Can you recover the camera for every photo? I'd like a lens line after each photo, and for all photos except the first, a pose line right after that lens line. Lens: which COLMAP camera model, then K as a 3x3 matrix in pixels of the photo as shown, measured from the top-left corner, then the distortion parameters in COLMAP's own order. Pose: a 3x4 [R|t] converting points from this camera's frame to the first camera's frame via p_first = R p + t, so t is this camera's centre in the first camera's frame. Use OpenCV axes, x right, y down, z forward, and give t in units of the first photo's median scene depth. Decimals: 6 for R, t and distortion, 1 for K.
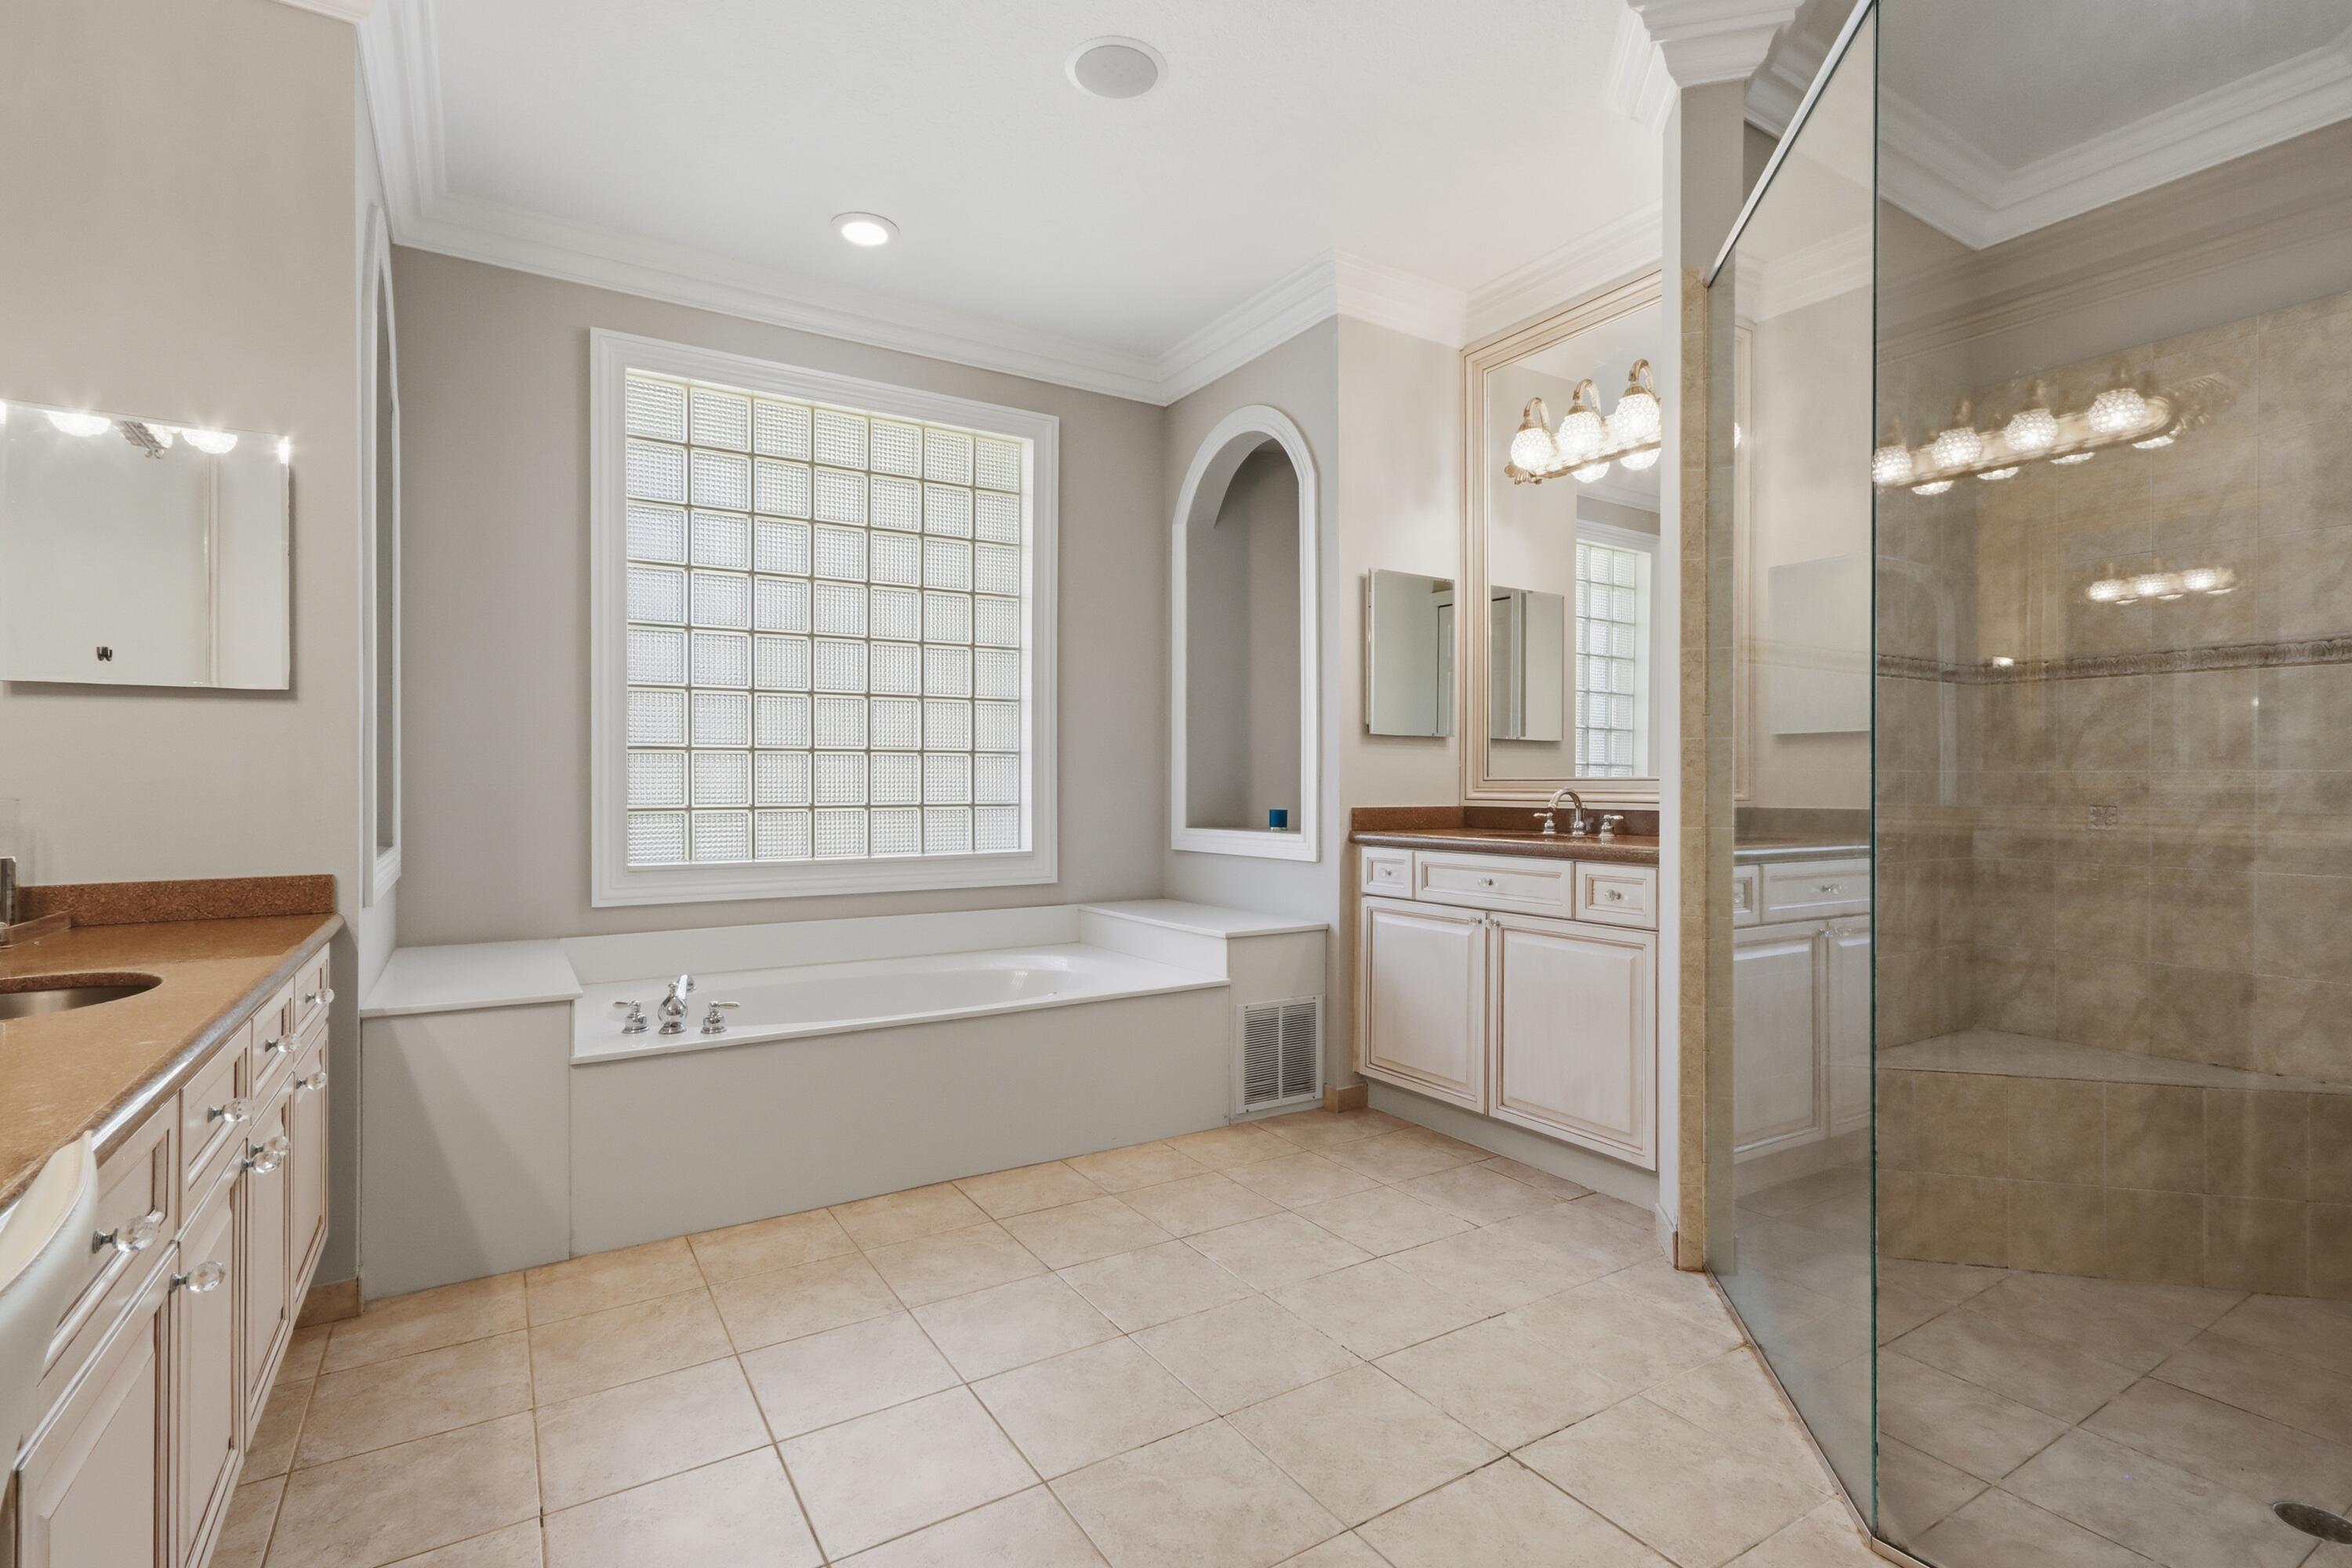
lens RADIAL K [[1084.6, 0, 1170.8], [0, 1084.6, 788.8], [0, 0, 1]] dist [0.004278, 0.000872]
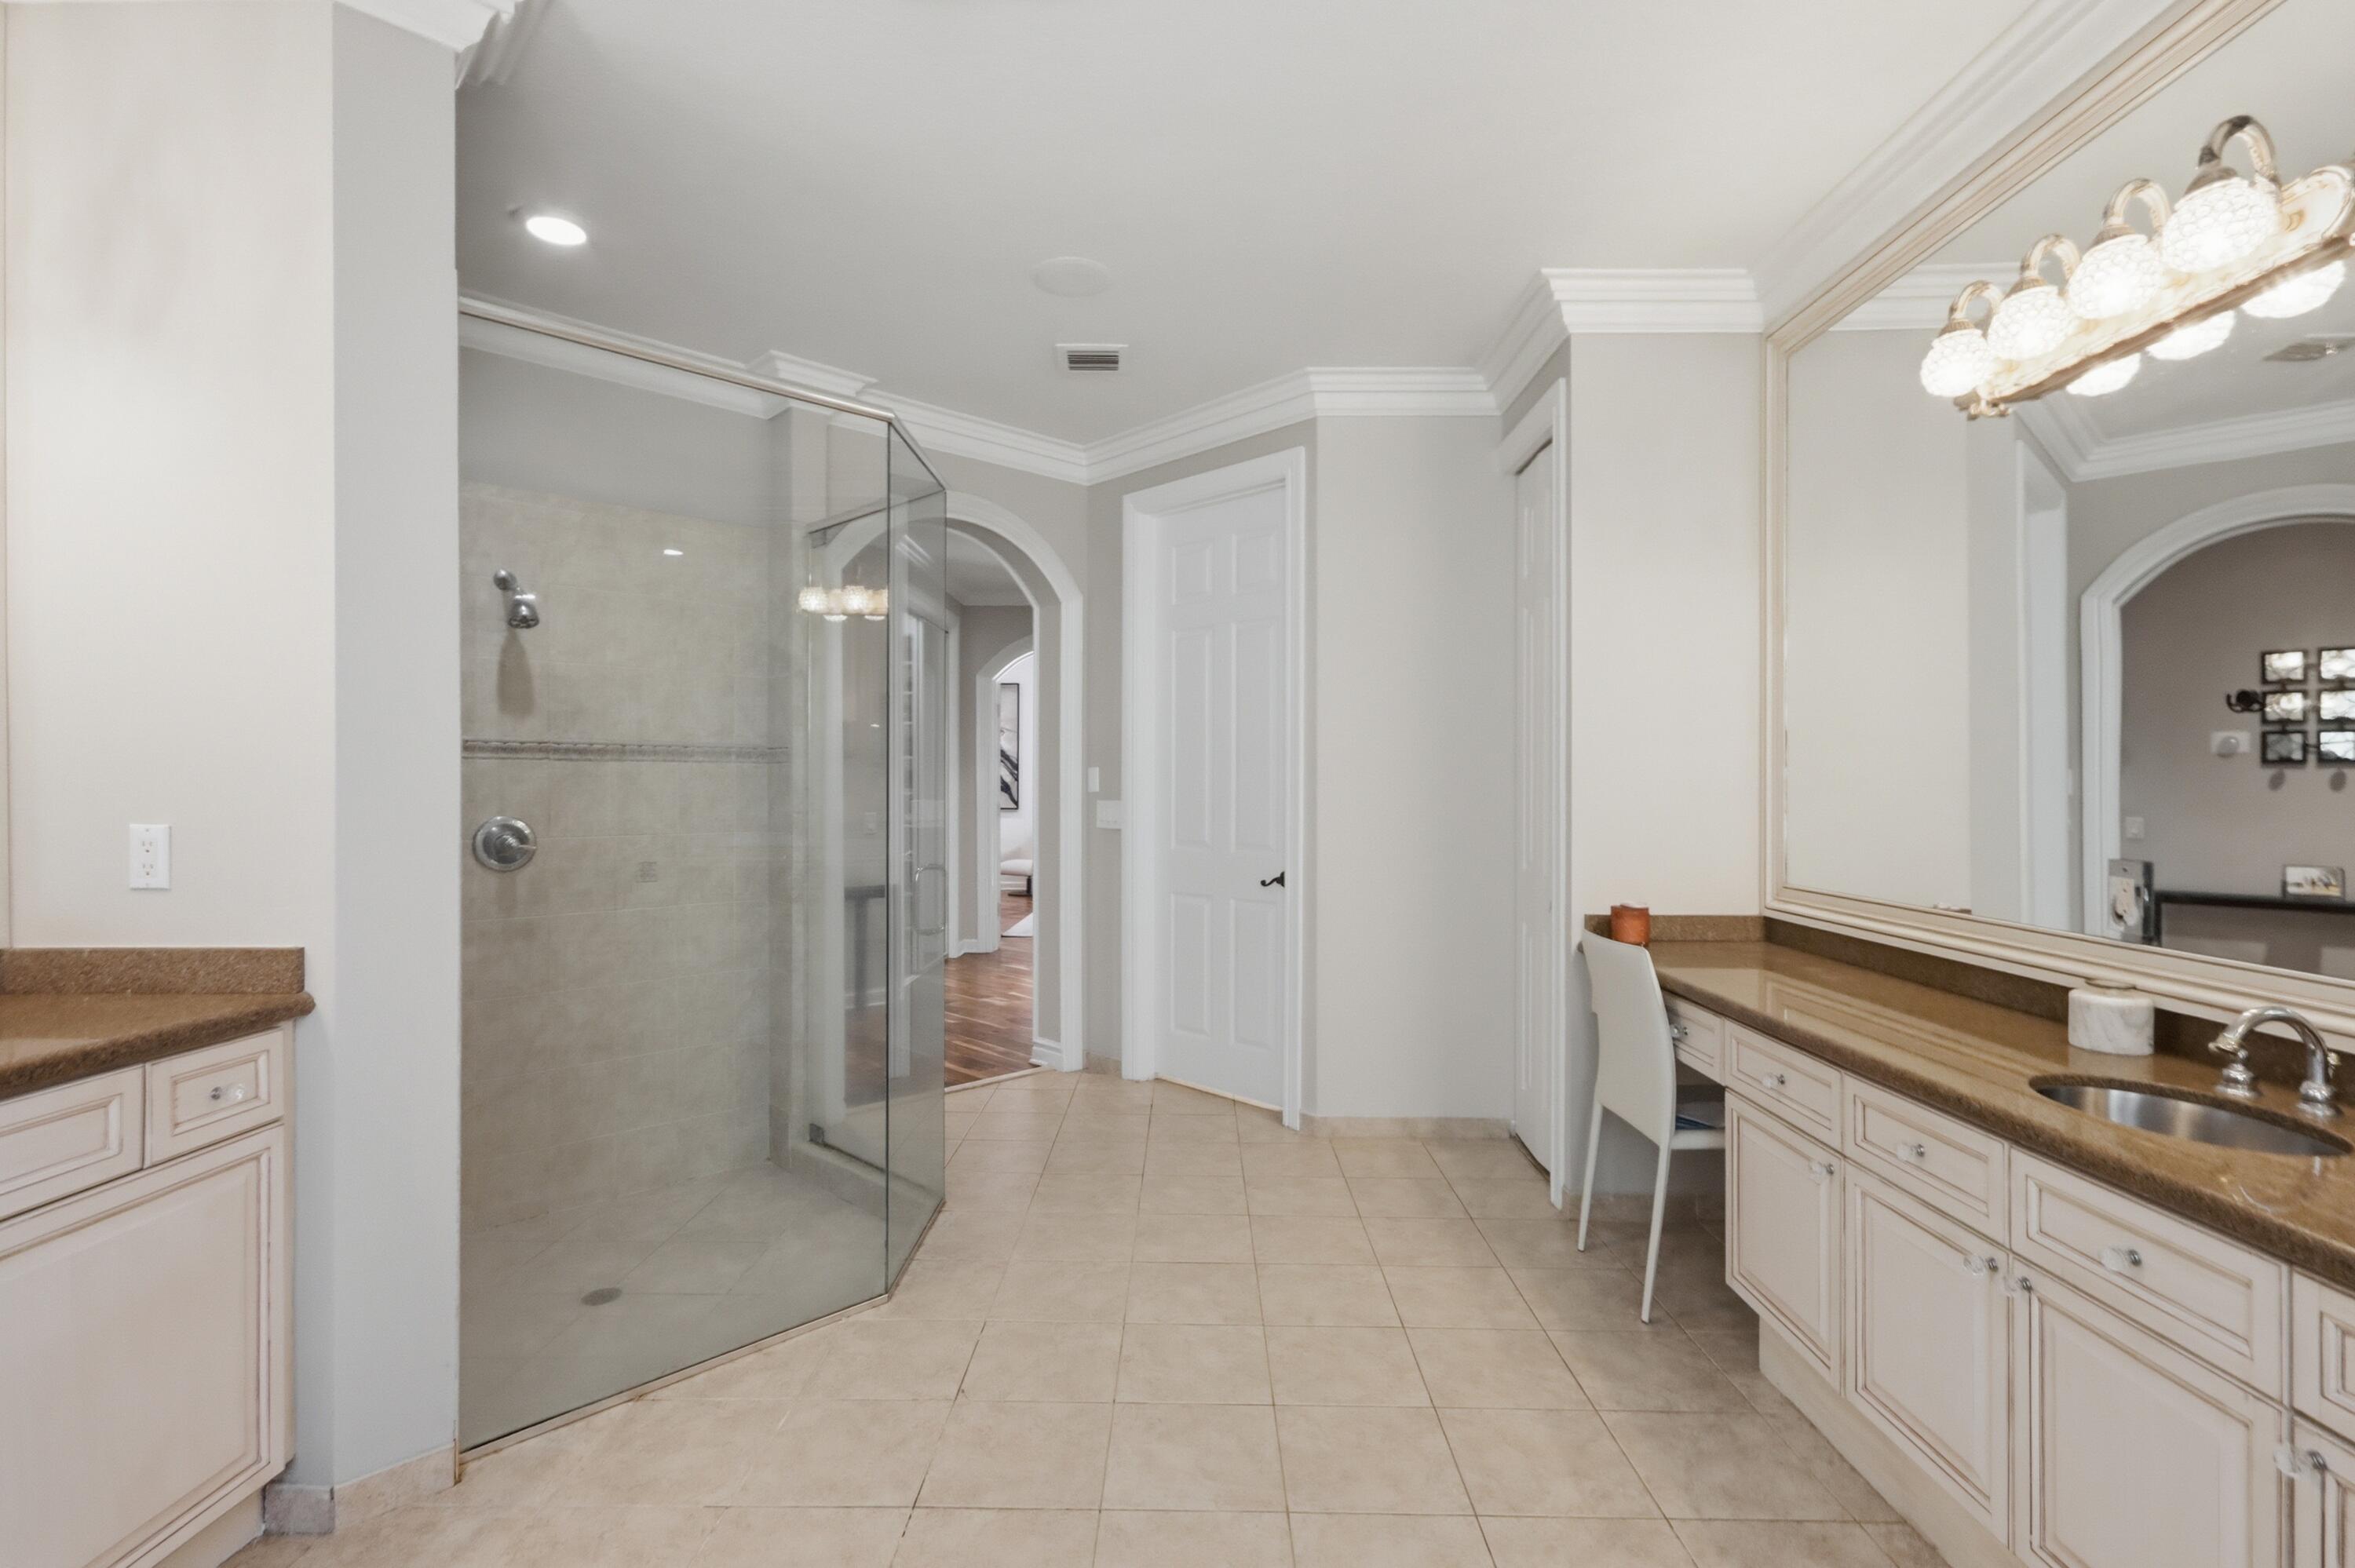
lens RADIAL K [[1085.8, 0, 1171.0], [0, 1085.8, 780.5], [0, 0, 1]] dist [0.004278, 0.000872]
pose [[-0.841112, -0.011524, 0.540739, -0.521568], [-0.012214, 0.999923, 0.002310, -0.121249], [-0.540723, -0.004661, -0.841188, 1.683085]]
